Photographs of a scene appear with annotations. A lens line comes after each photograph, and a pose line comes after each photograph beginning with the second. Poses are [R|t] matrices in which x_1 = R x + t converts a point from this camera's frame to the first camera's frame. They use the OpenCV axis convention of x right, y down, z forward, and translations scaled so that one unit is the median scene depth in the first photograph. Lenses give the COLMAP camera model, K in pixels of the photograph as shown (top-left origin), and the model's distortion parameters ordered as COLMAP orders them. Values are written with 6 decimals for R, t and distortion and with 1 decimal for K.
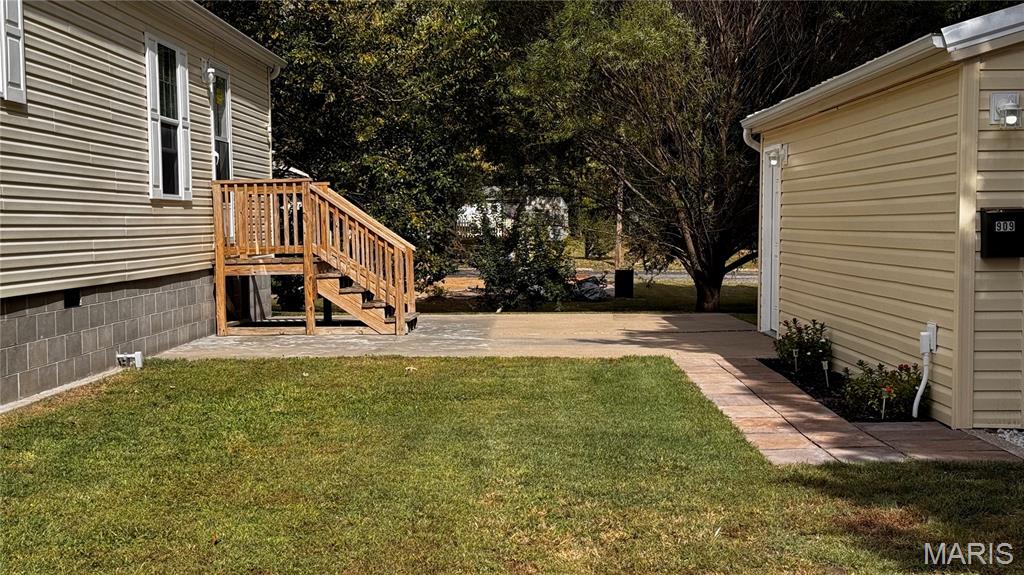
lens RADIAL K [[1410.8, 0, 513.0], [0, 1410.8, 288.4], [0, 0, 1]] dist [0.029226, 0.000000]
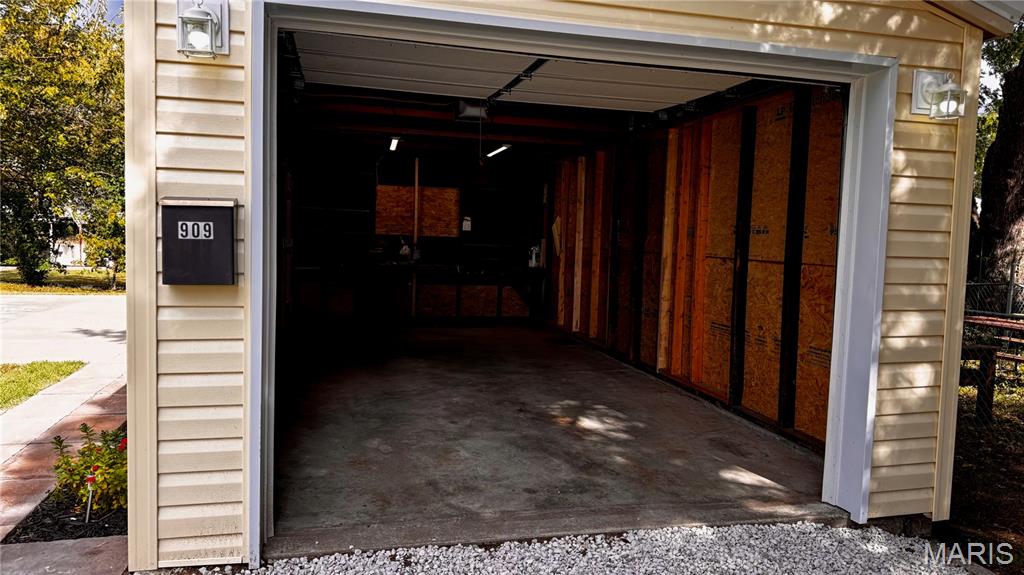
lens RADIAL K [[706.9, 0, 511.8], [0, 706.9, 284.4], [0, 0, 1]] dist [0.026955, -0.000090]
pose [[0.965912, 0.013919, 0.258496, 0.225471], [-0.019601, 0.999619, 0.019418, -0.016971], [-0.258127, -0.023823, 0.965817, 0.390499]]
